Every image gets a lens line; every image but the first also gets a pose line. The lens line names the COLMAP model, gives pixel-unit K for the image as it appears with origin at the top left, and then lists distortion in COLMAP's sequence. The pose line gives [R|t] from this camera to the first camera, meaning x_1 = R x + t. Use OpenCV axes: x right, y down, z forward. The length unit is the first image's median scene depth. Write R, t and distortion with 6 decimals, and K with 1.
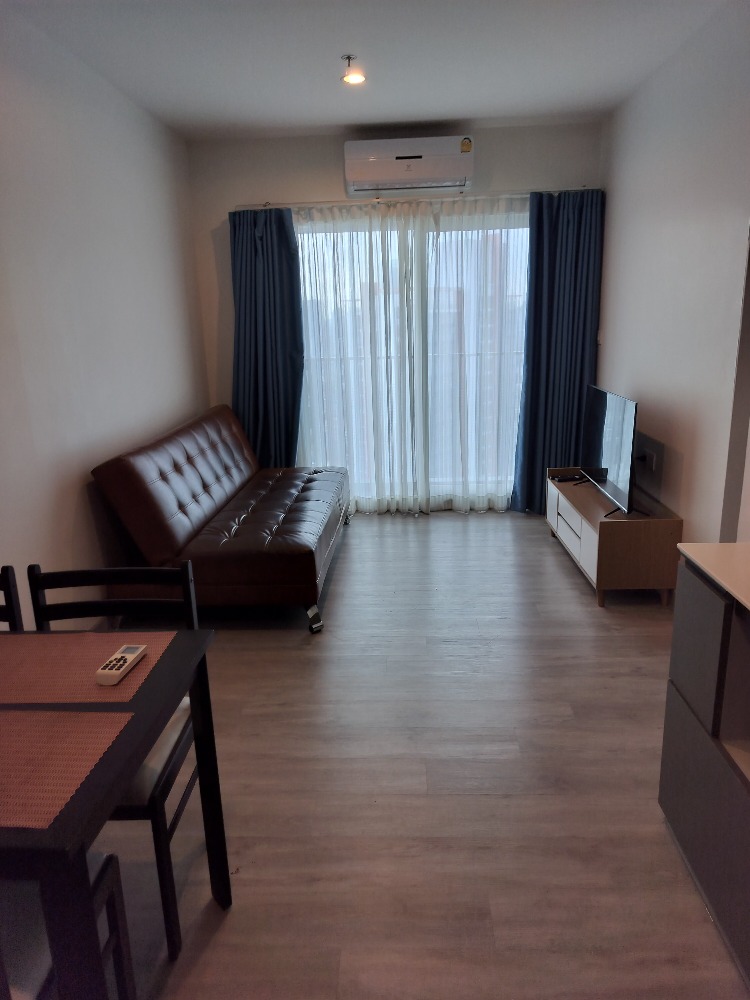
lens RADIAL K [[690.0, 0, 365.8], [0, 690.0, 506.3], [0, 0, 1]] dist [0.001280, -0.000684]
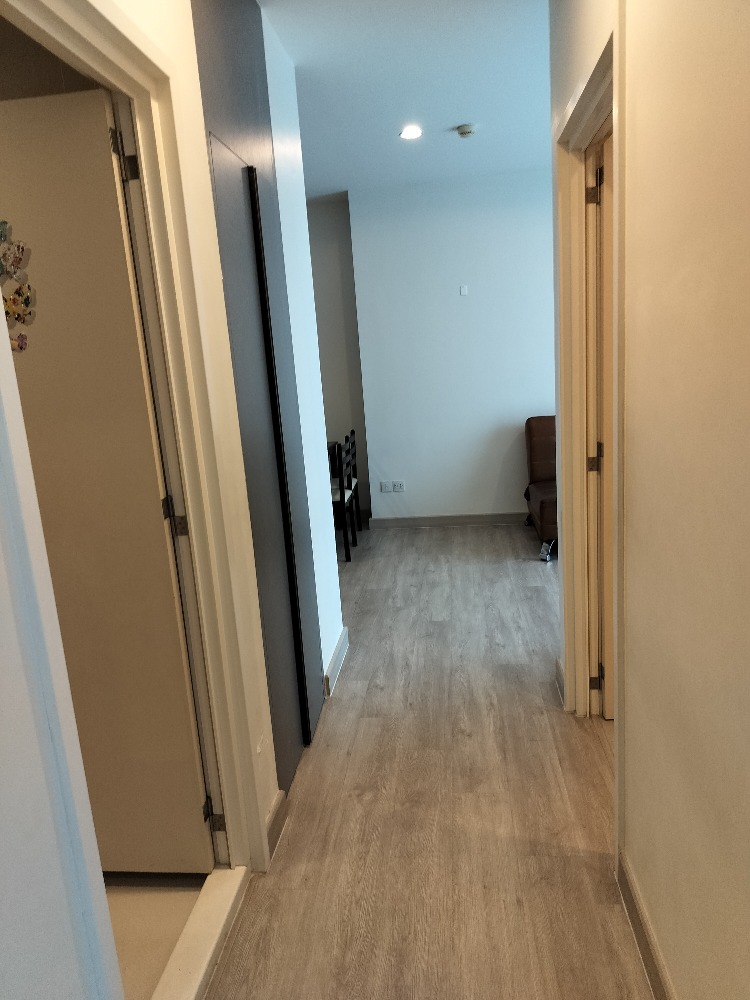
lens RADIAL K [[695.1, 0, 370.5], [0, 695.1, 499.6], [0, 0, 1]] dist [0.004876, -0.000594]
pose [[-0.054088, 0.240150, -0.969228, 0.940384], [-0.189140, 0.950613, 0.246093, -0.157877], [0.980459, 0.196630, -0.005995, 0.463710]]
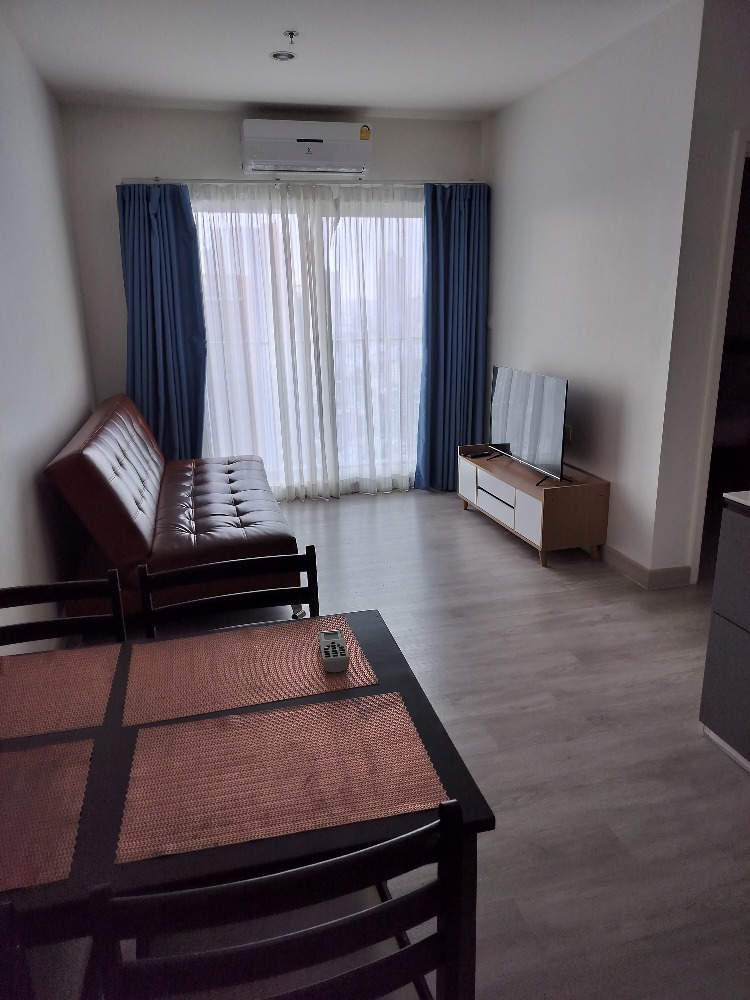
lens RADIAL K [[695.1, 0, 370.5], [0, 695.1, 499.6], [0, 0, 1]] dist [0.004876, -0.000594]
pose [[0.954751, -0.071955, 0.288571, -0.178575], [0.070926, 0.997383, 0.014033, 0.002875], [-0.288826, 0.007069, 0.957356, 0.018134]]
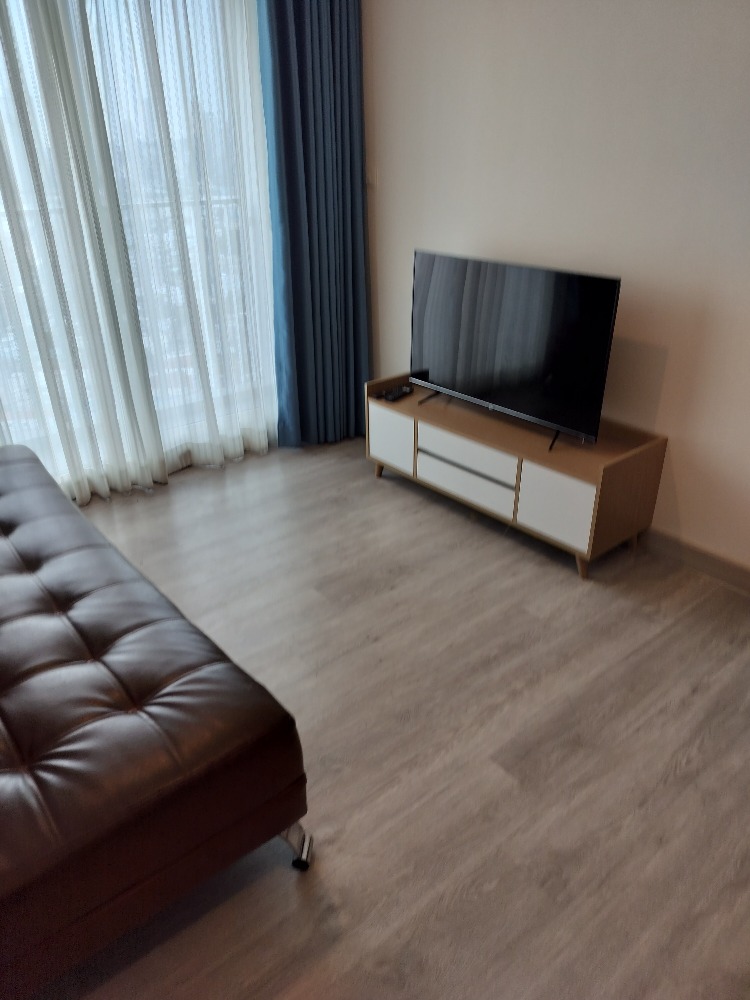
lens RADIAL K [[707.9, 0, 375.0], [0, 707.9, 500.0], [0, 0, 1]] dist [0.002464, 0.000585]
pose [[0.733672, -0.280801, 0.618770, -0.188541], [0.160957, 0.956521, 0.243229, -0.111008], [-0.660165, -0.078855, 0.746970, 0.463790]]
